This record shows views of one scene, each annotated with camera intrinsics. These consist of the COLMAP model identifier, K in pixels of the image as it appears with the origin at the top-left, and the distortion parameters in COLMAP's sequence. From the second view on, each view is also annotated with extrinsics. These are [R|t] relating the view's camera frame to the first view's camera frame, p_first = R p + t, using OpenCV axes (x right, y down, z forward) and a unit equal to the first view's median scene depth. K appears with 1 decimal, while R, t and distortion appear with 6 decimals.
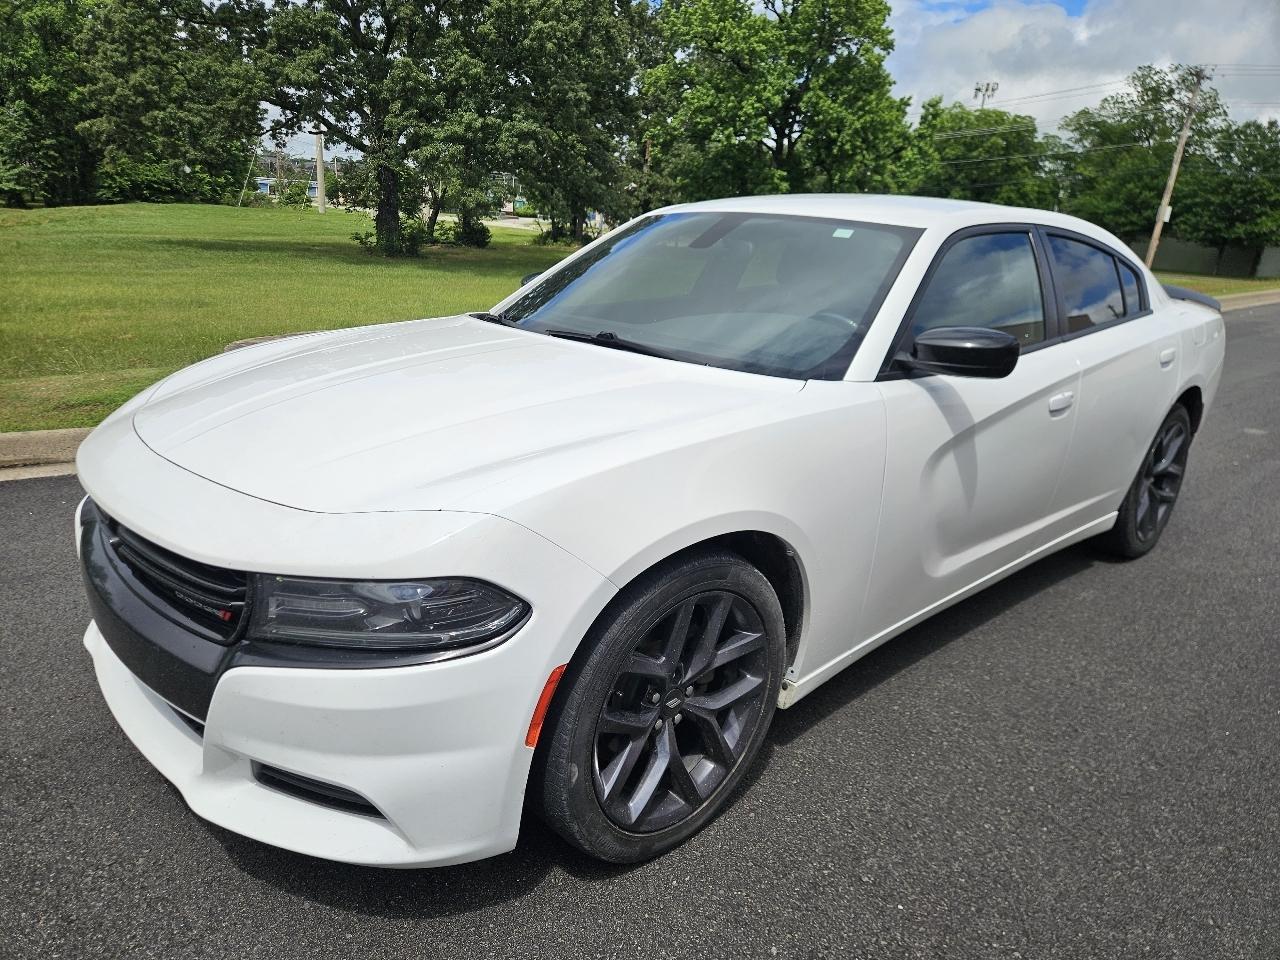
lens RADIAL K [[848.9, 0, 620.9], [0, 848.9, 490.4], [0, 0, 1]] dist [0.076032, -0.060125]
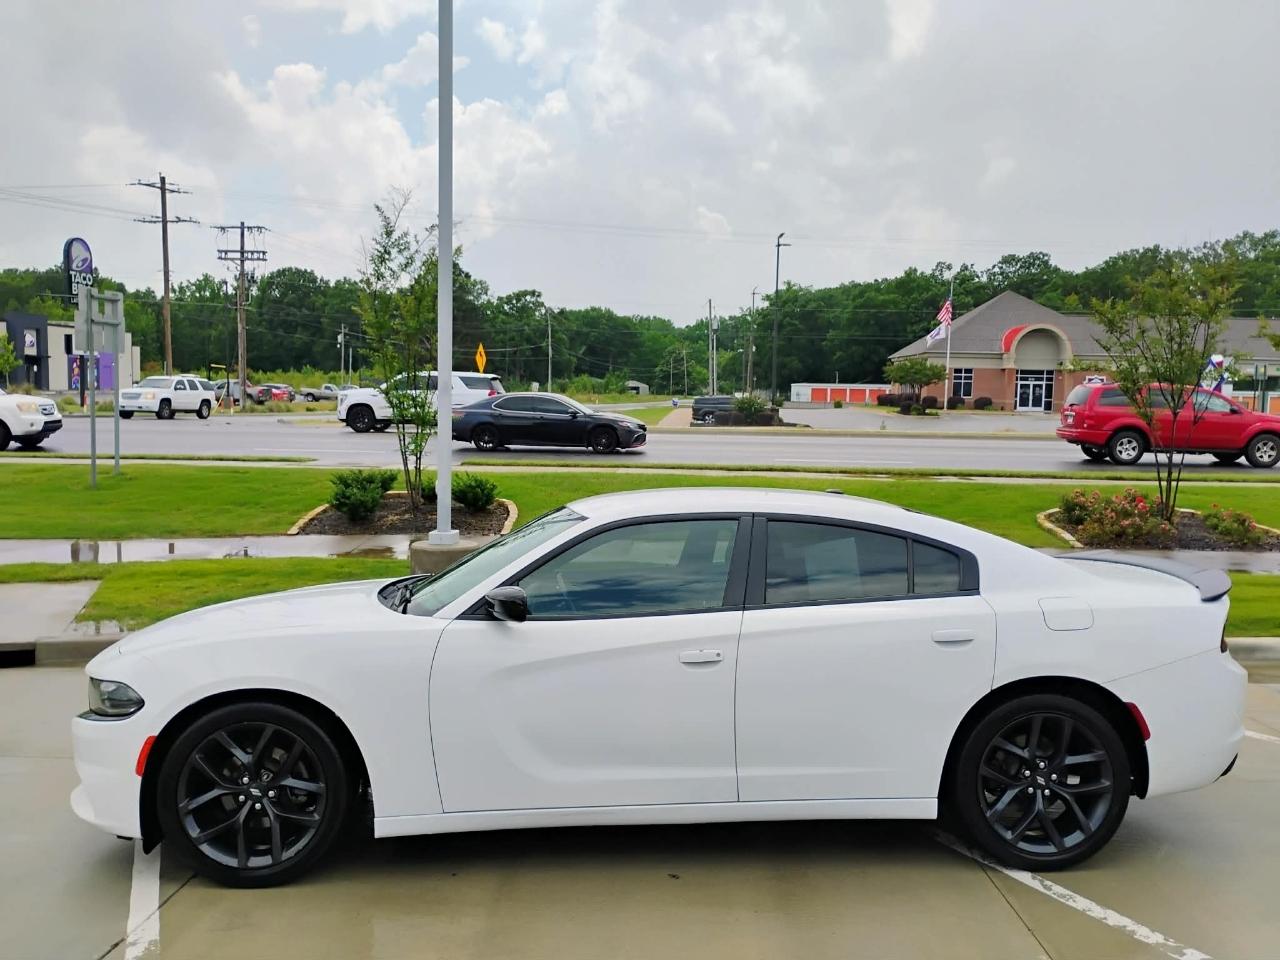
lens RADIAL K [[1060.3, 0, 645.2], [0, 1060.3, 481.3], [0, 0, 1]] dist [0.059099, -0.076069]
pose [[0.784107, -0.031671, -0.619817, 0.094693], [-0.156450, 0.956358, -0.246786, 0.002704], [0.600583, 0.290477, 0.744932, -0.014741]]
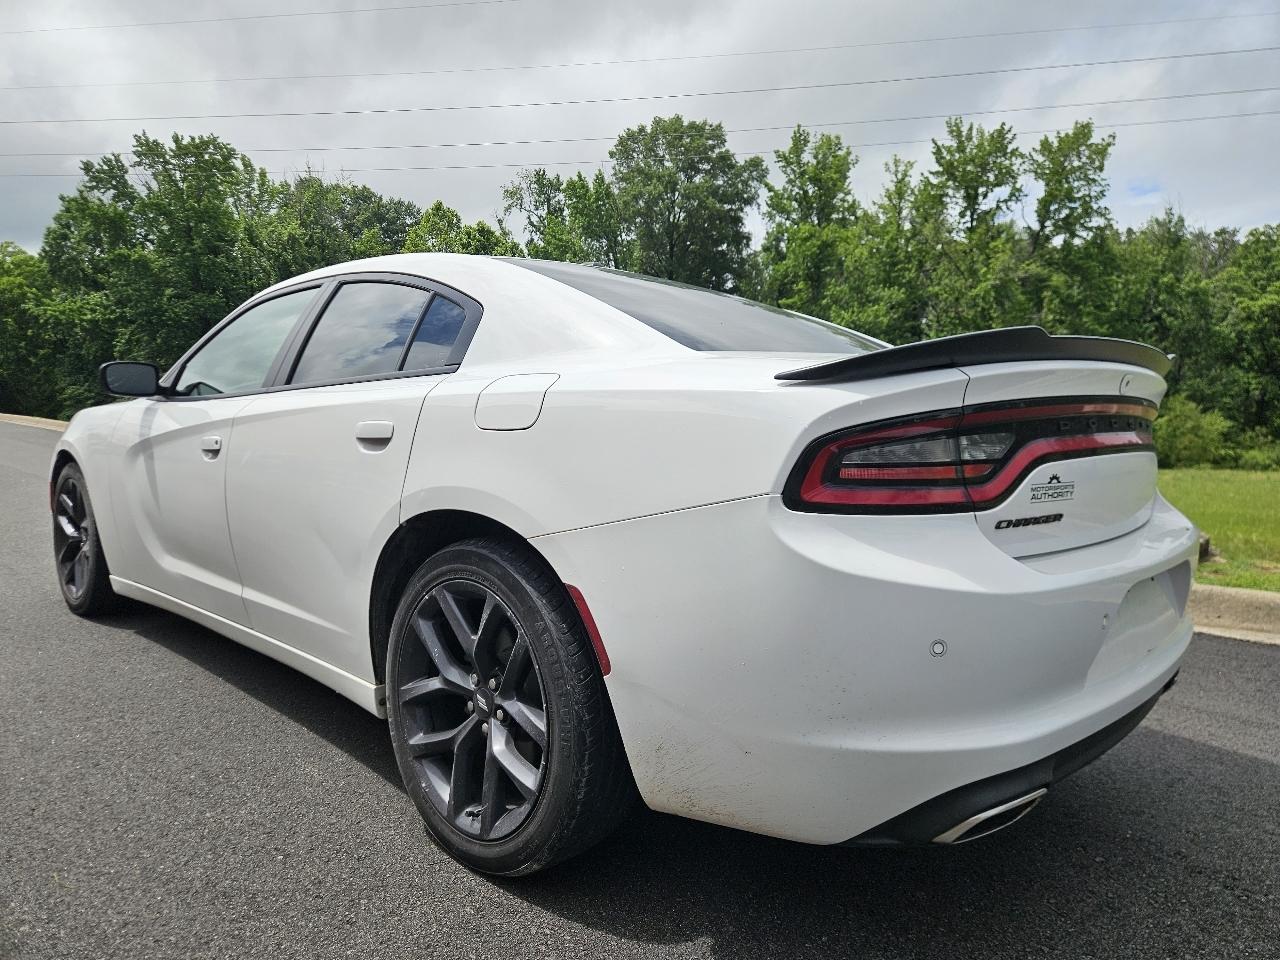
lens RADIAL K [[855.4, 0, 636.6], [0, 855.4, 479.3], [0, 0, 1]] dist [0.072207, -0.056402]
pose [[0.071254, 0.036356, -0.996795, 0.106098], [-0.318730, 0.947772, 0.011785, -0.016150], [0.945164, 0.316869, 0.079120, 0.096973]]
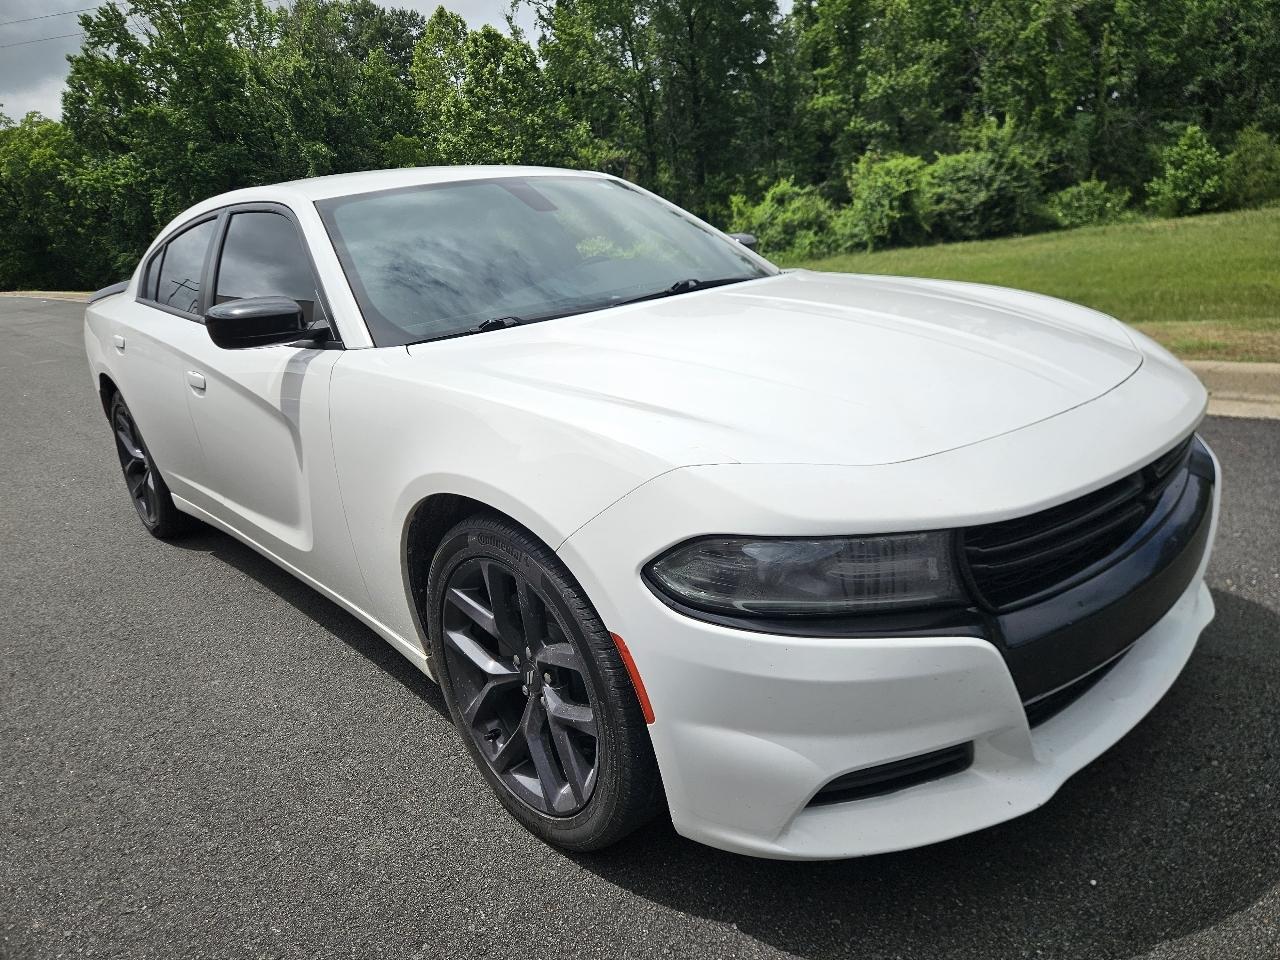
lens RADIAL K [[855.4, 0, 635.1], [0, 855.4, 467.8], [0, 0, 1]] dist [0.072207, -0.056402]
pose [[0.010365, 0.238625, -0.971056, 0.139099], [-0.212599, 0.949432, 0.231042, -0.028901], [0.977085, 0.204051, 0.060572, 0.119358]]
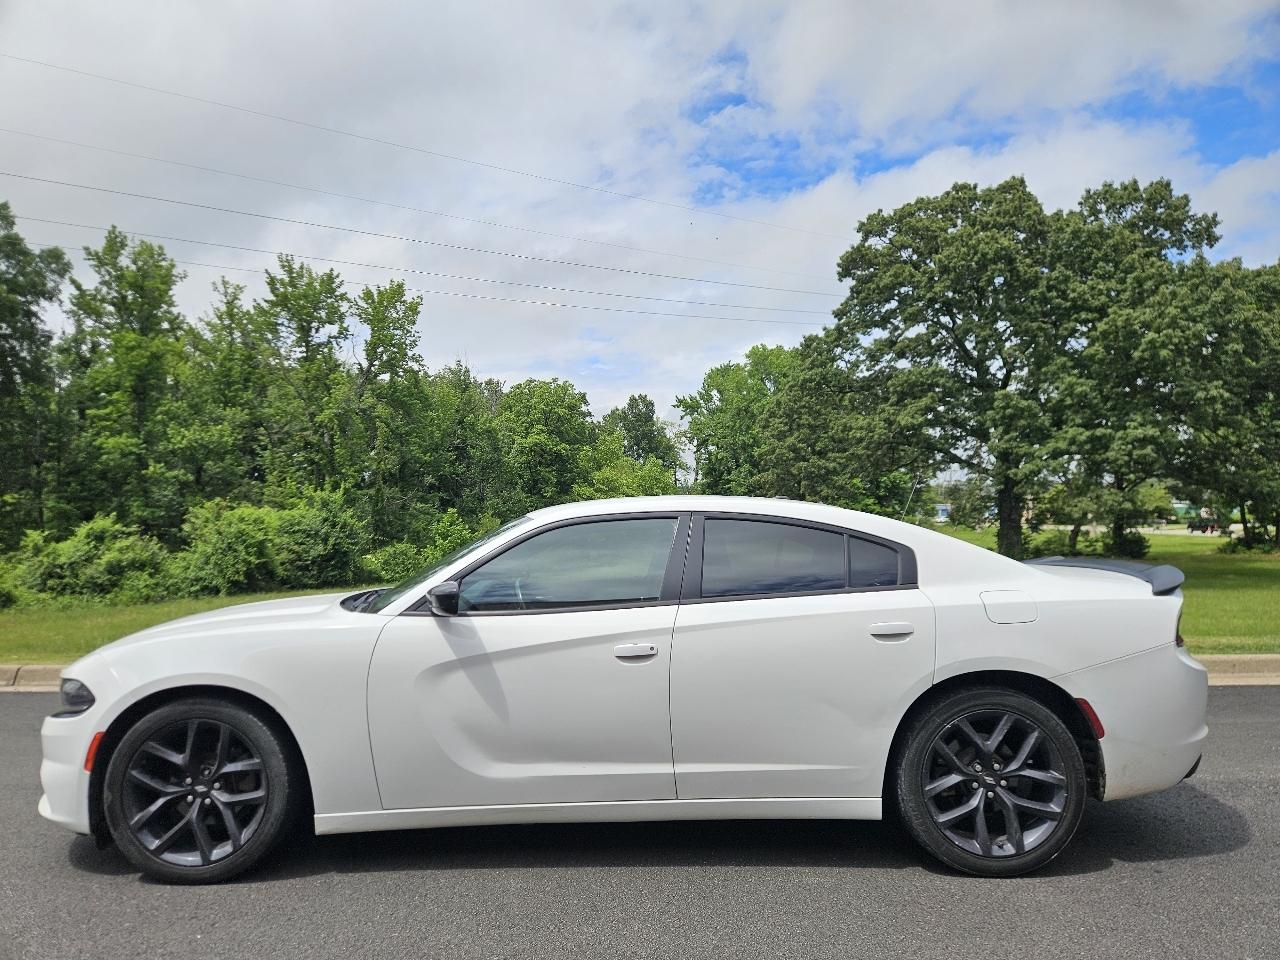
lens RADIAL K [[848.9, 0, 623.5], [0, 848.9, 486.2], [0, 0, 1]] dist [0.076032, -0.060125]
pose [[0.738847, -0.086502, -0.668298, 0.090768], [-0.160053, 0.940822, -0.298726, 0.002670], [0.654590, 0.327676, 0.681279, 0.007237]]
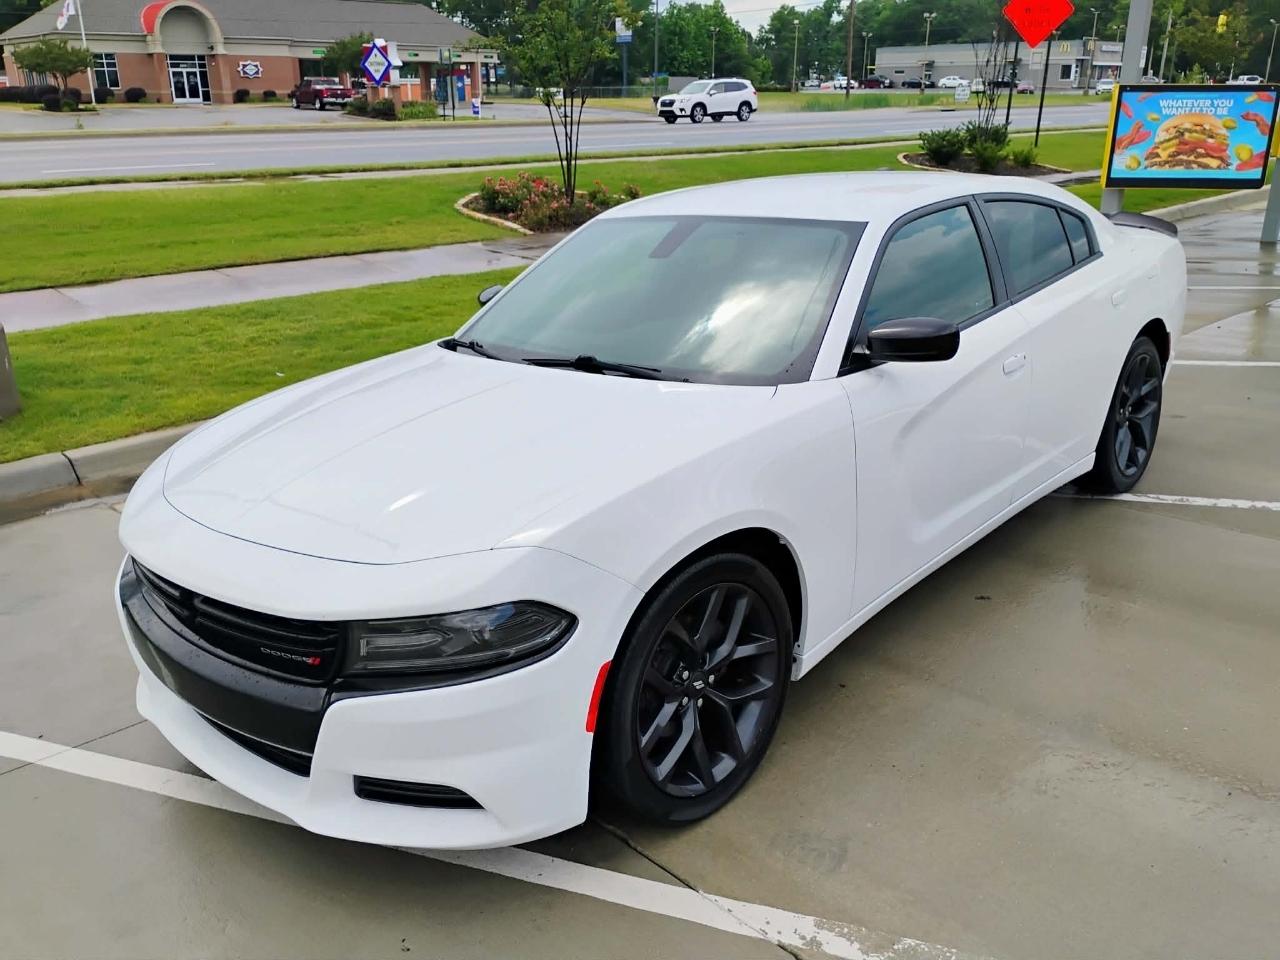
lens RADIAL K [[1060.3, 0, 629.5], [0, 1060.3, 483.1], [0, 0, 1]] dist [0.059099, -0.076069]
pose [[0.989879, -0.132090, 0.051881, -0.003264], [0.131614, 0.991222, 0.012486, -0.002396], [-0.053075, -0.005531, 0.998575, -0.019783]]
